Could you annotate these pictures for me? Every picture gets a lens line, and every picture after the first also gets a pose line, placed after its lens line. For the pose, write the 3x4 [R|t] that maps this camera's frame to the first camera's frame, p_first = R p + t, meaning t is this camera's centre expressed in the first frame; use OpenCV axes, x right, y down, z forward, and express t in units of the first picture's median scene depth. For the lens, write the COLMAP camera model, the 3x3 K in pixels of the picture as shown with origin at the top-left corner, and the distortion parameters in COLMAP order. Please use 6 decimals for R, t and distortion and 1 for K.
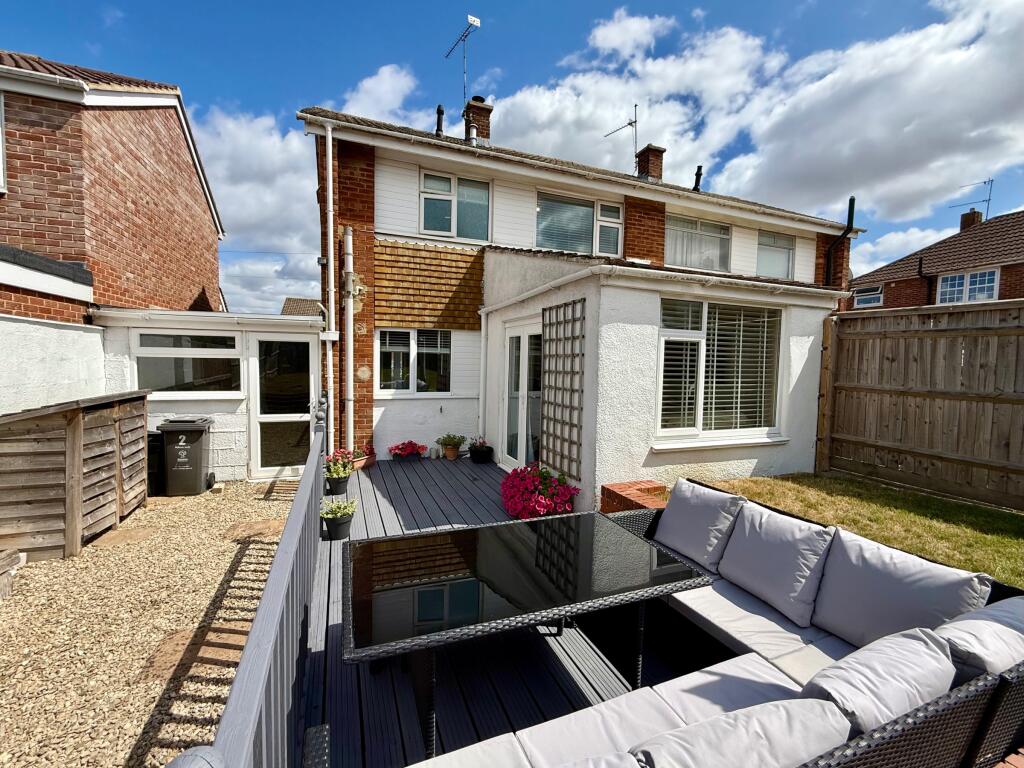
lens RADIAL K [[424.1, 0, 512.0], [0, 424.1, 384.0], [0, 0, 1]] dist [0.000412, -0.000001]
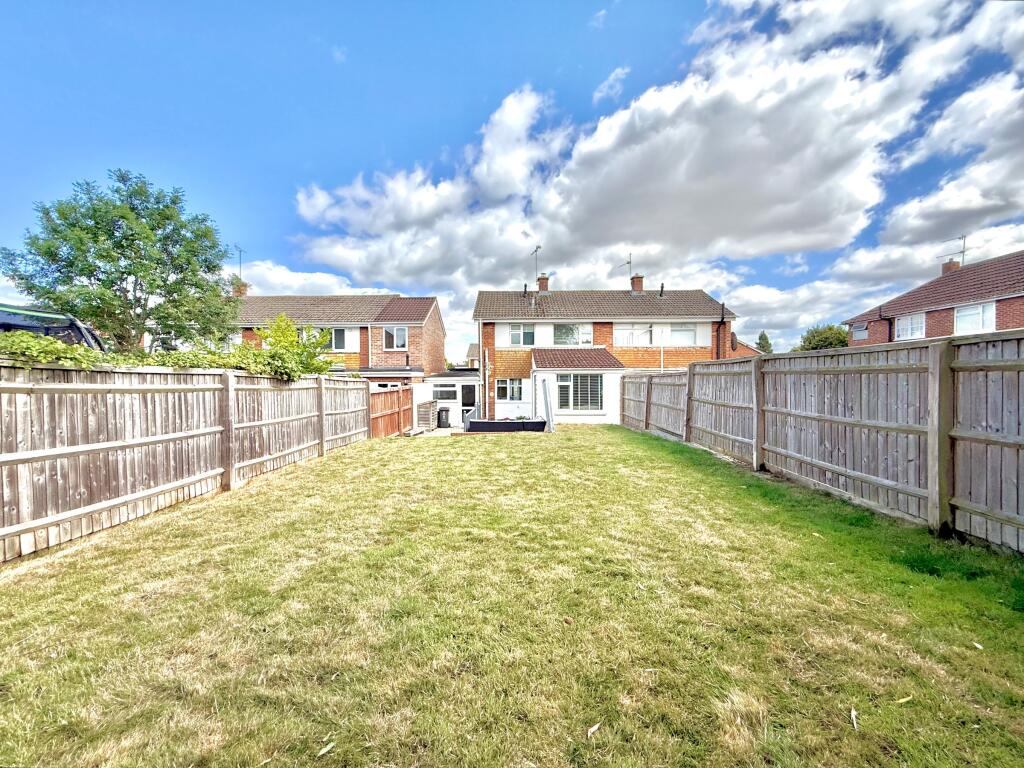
lens RADIAL K [[410.9, 0, 510.9], [0, 410.9, 385.8], [0, 0, 1]] dist [0.002541, 0.000205]
pose [[0.925091, -0.016236, -0.379398, 0.927532], [0.001571, 0.999241, -0.038932, 0.029991], [0.379742, 0.035420, 0.924414, -1.727655]]
